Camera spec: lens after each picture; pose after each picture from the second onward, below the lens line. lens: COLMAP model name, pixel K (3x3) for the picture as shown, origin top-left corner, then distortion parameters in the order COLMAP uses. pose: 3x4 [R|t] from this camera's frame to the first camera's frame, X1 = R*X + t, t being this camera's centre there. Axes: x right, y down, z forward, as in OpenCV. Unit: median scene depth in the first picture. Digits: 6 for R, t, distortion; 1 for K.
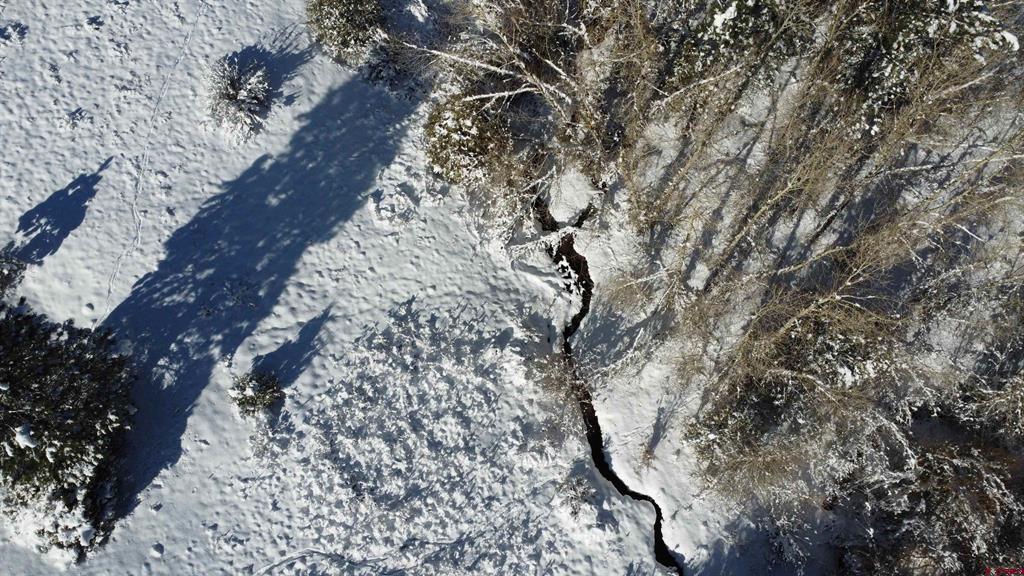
lens RADIAL K [[767.6, 0, 508.4], [0, 767.6, 293.3], [0, 0, 1]] dist [0.001217, -0.004607]
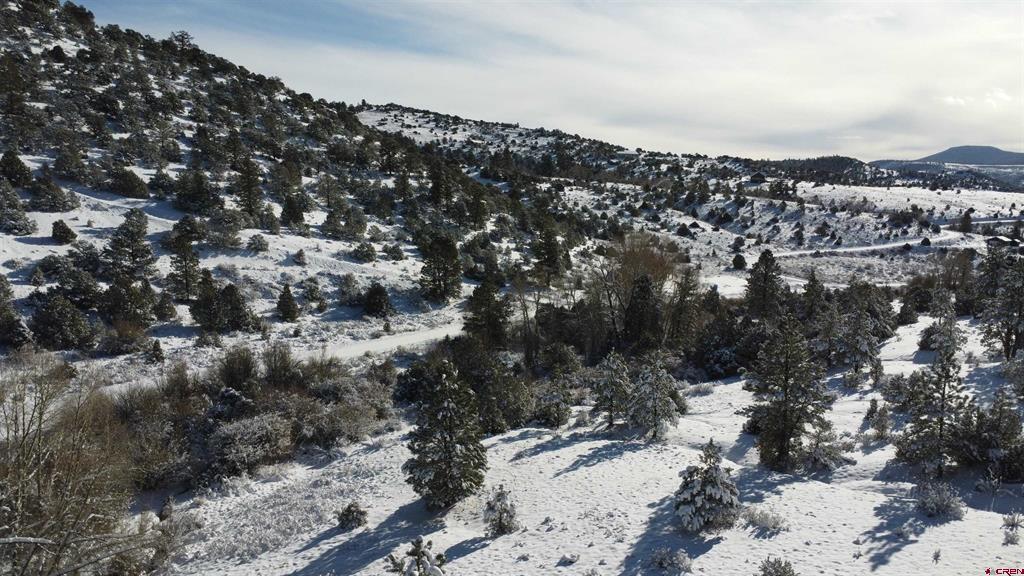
lens RADIAL K [[767.6, 0, 508.4], [0, 767.6, 293.3], [0, 0, 1]] dist [0.001217, -0.004607]
pose [[-0.994970, -0.042369, 0.090775, -0.740260], [0.076422, 0.264834, 0.961261, -1.465838], [-0.064768, 0.963363, -0.260264, 0.876173]]
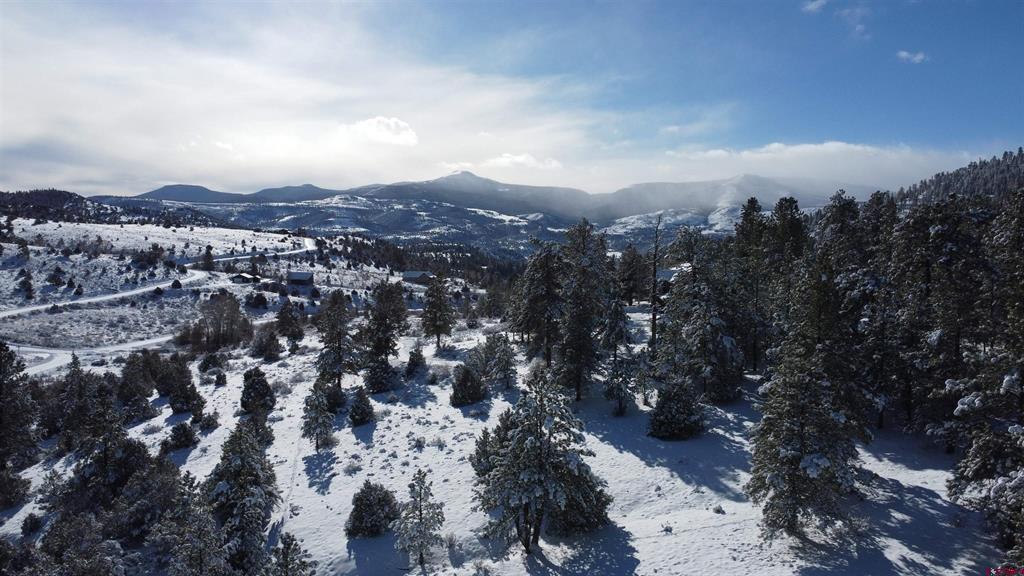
lens RADIAL K [[767.6, 0, 508.4], [0, 767.6, 293.3], [0, 0, 1]] dist [0.001217, -0.004607]
pose [[-0.668905, 0.037182, -0.742418, -1.095572], [-0.691155, 0.336530, 0.639572, 0.131871], [0.273626, 0.940939, -0.199408, 0.130428]]
